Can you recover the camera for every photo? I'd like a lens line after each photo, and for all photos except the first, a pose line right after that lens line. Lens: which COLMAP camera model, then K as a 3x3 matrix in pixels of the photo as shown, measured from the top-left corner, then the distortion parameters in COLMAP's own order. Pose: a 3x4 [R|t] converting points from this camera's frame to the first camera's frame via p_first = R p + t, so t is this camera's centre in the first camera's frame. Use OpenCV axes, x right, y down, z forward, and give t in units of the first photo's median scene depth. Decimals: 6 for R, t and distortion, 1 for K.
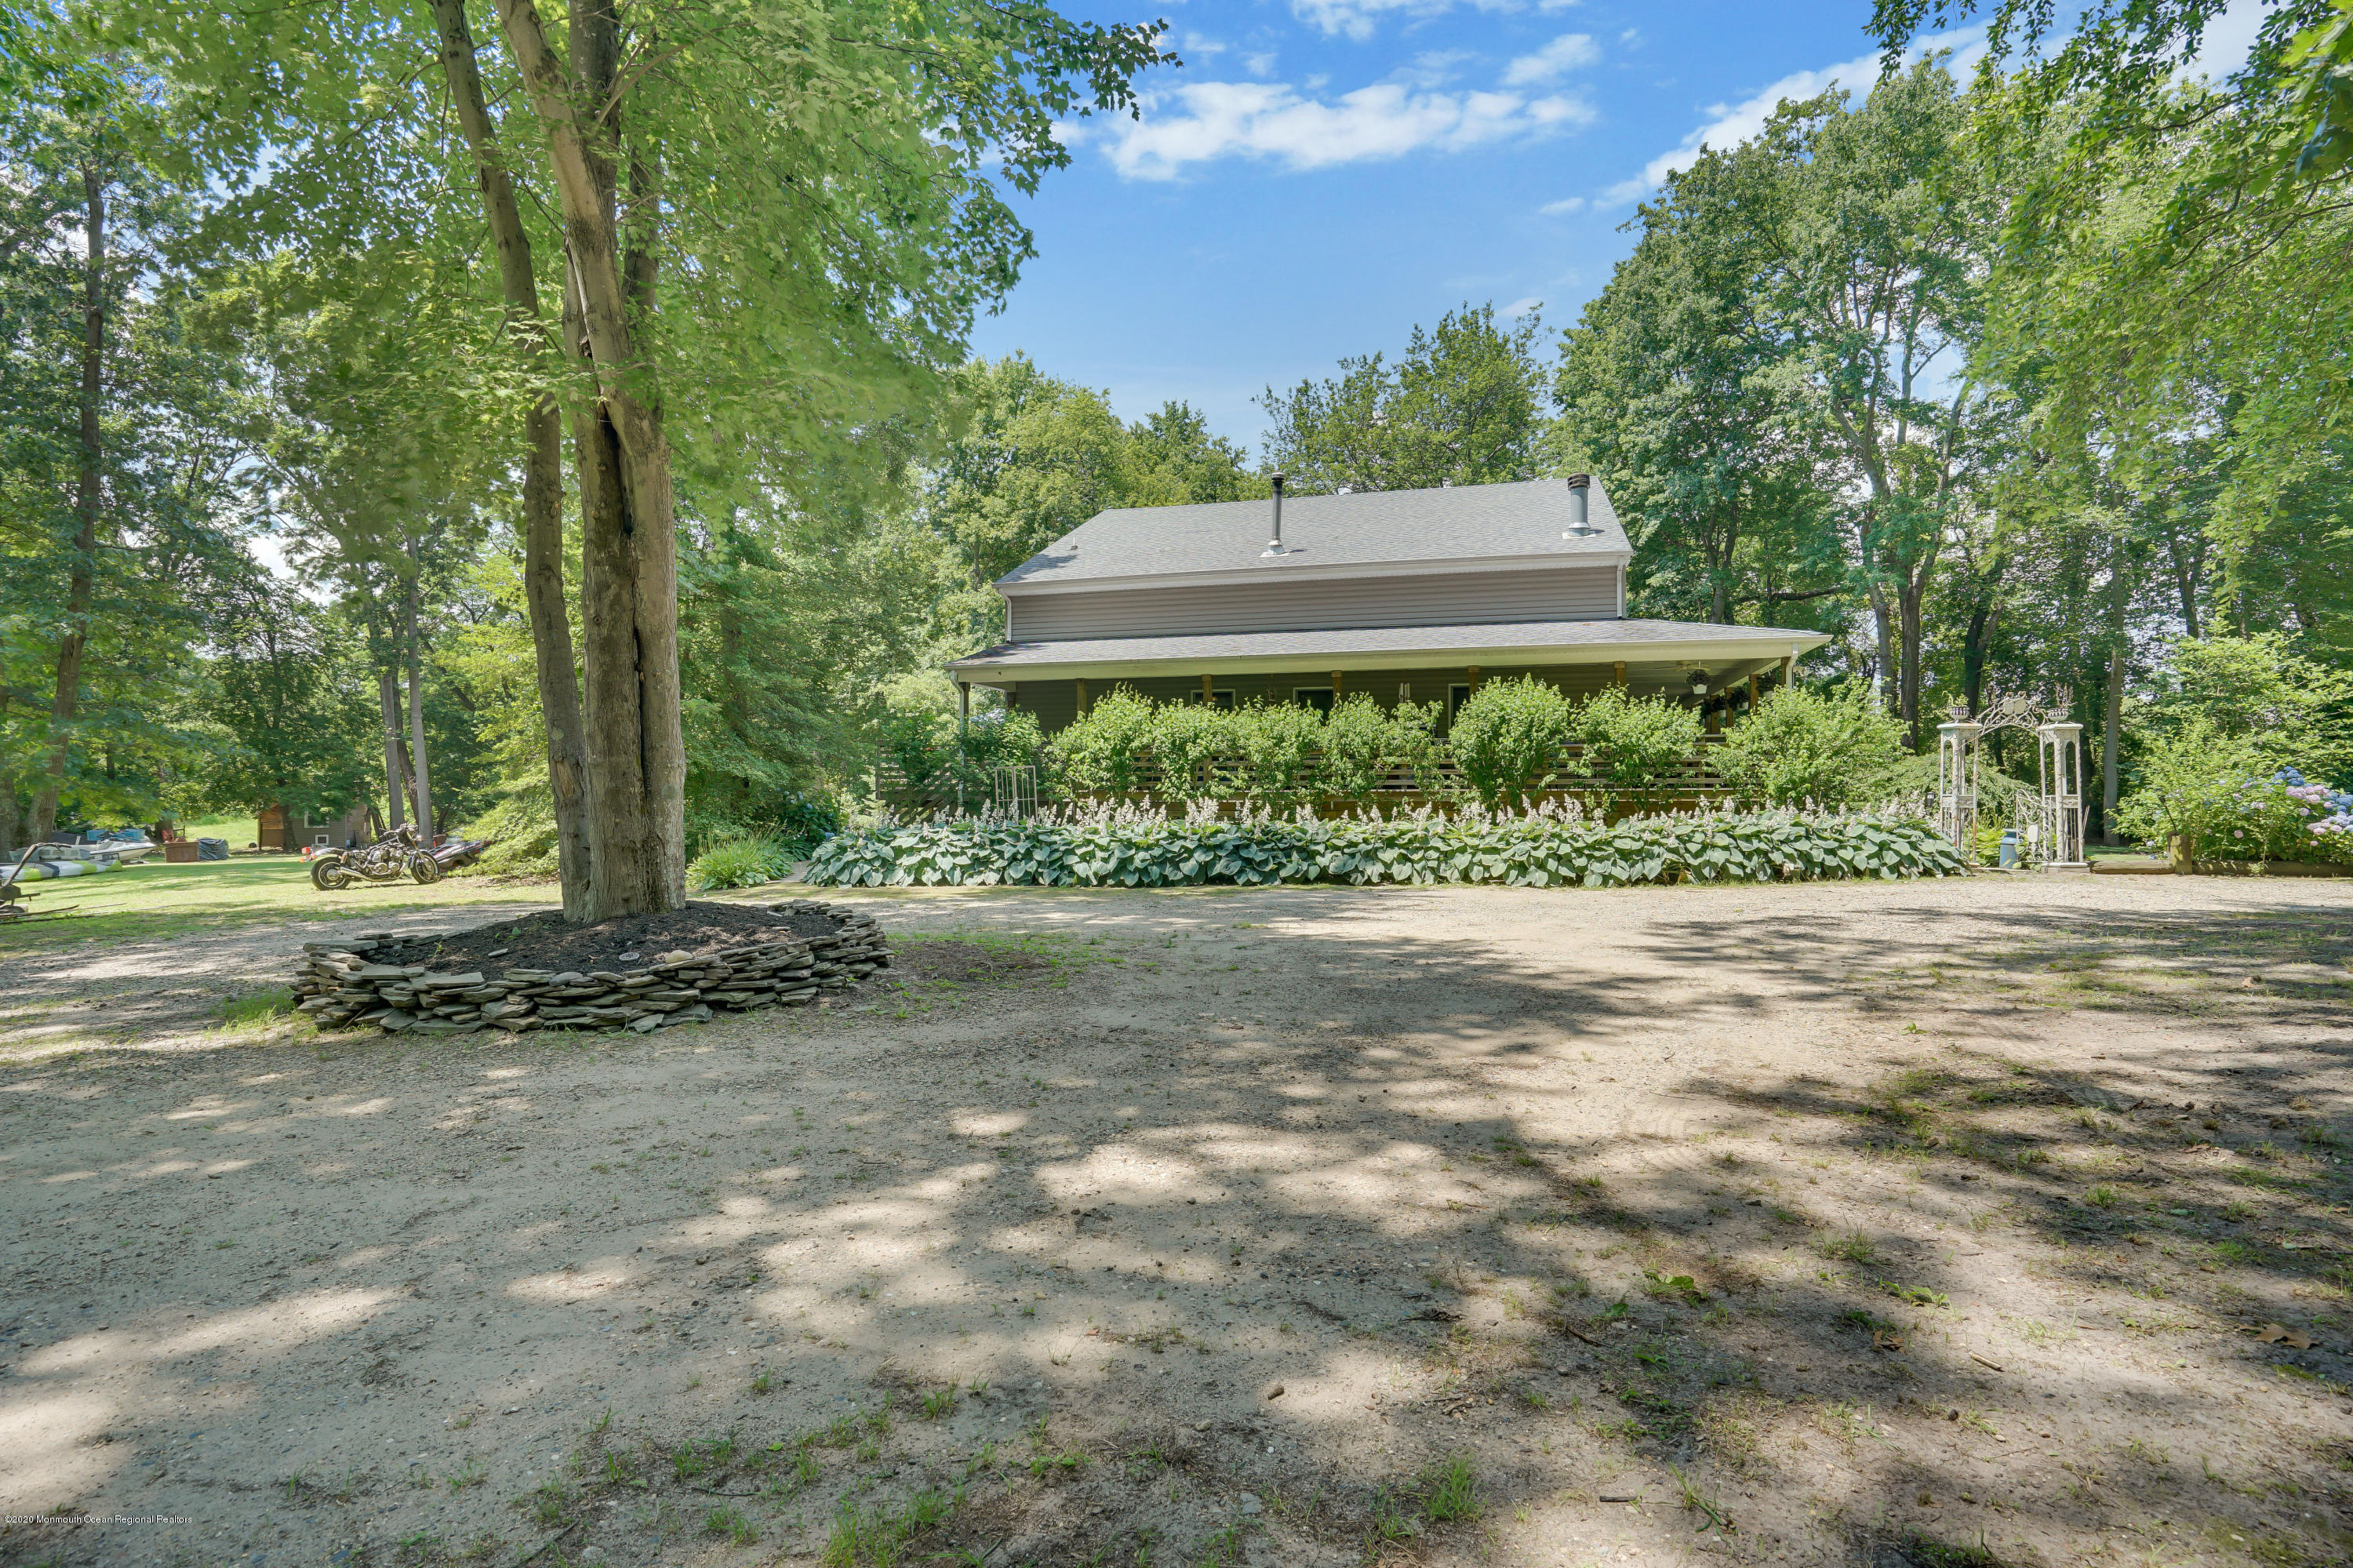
lens RADIAL K [[1281.3, 0, 1042.9], [0, 1281.3, 795.5], [0, 0, 1]] dist [-0.046126, 0.002858]
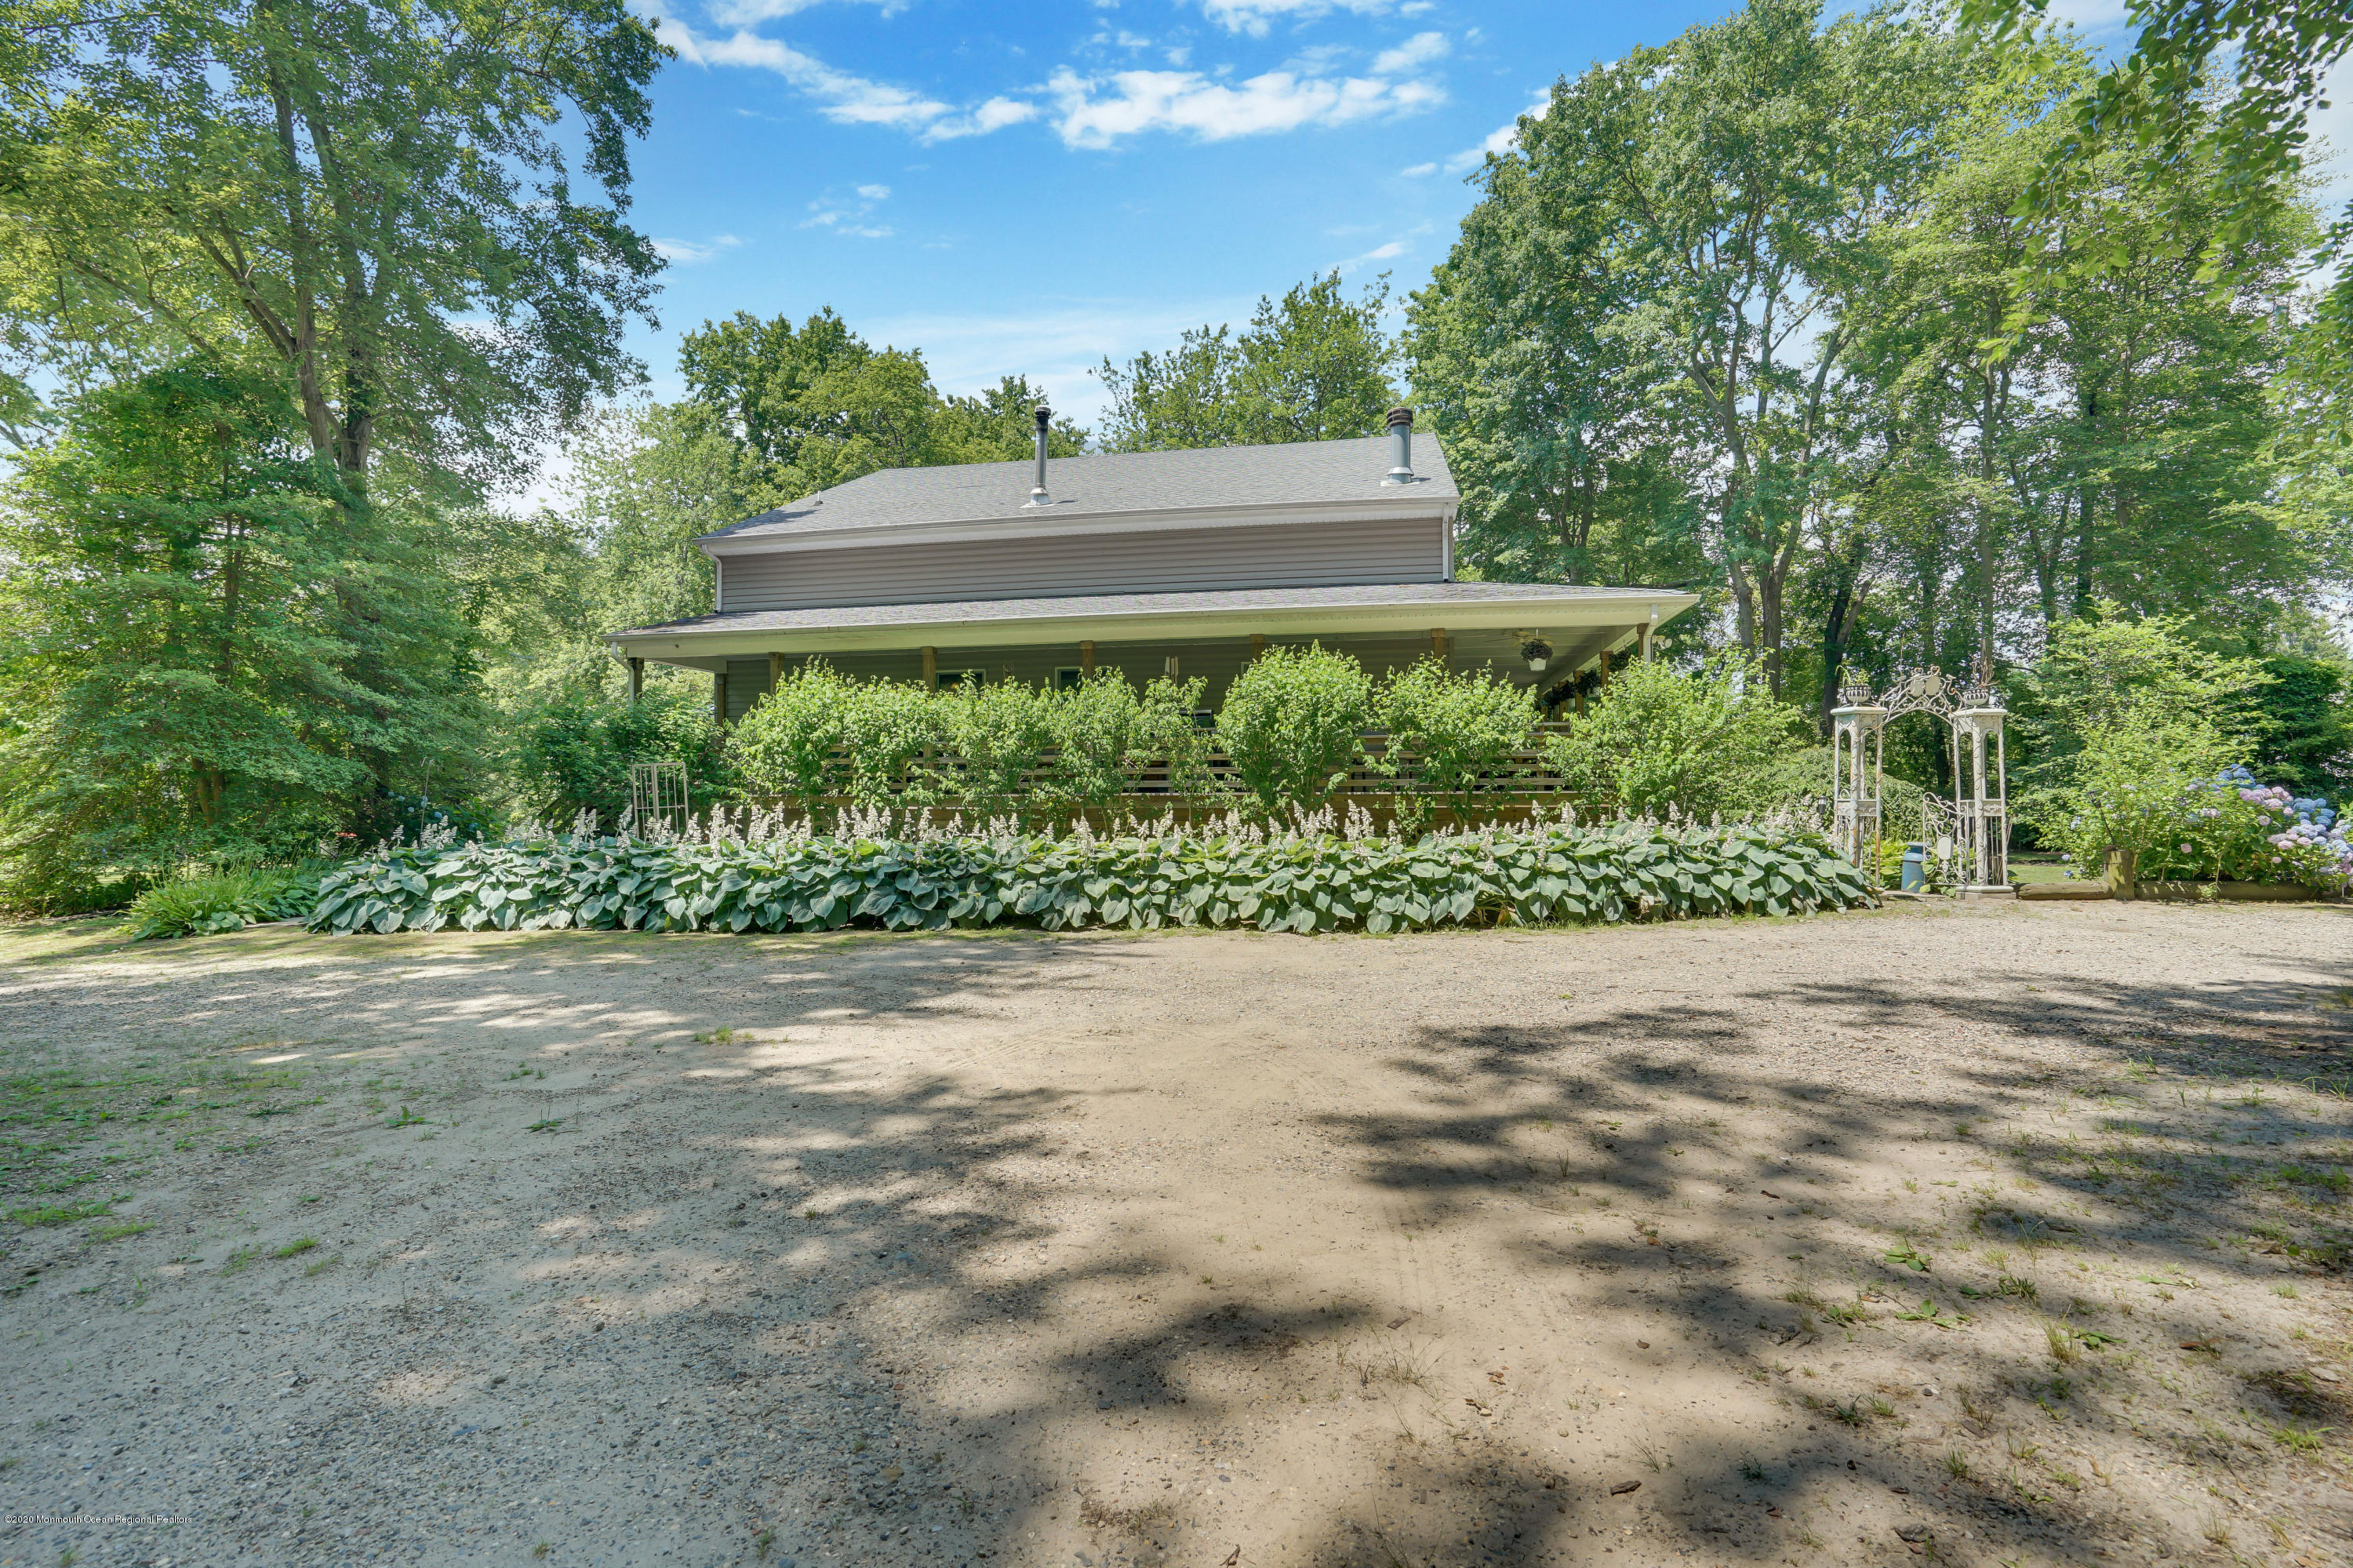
lens RADIAL K [[1096.7, 0, 1123.6], [0, 1096.7, 799.0], [0, 0, 1]] dist [-0.051394, -0.000119]
pose [[0.996365, -0.001757, 0.085168, 0.220900], [0.001408, 0.999990, 0.004149, -0.004231], [-0.085174, -0.004014, 0.996358, 0.375231]]
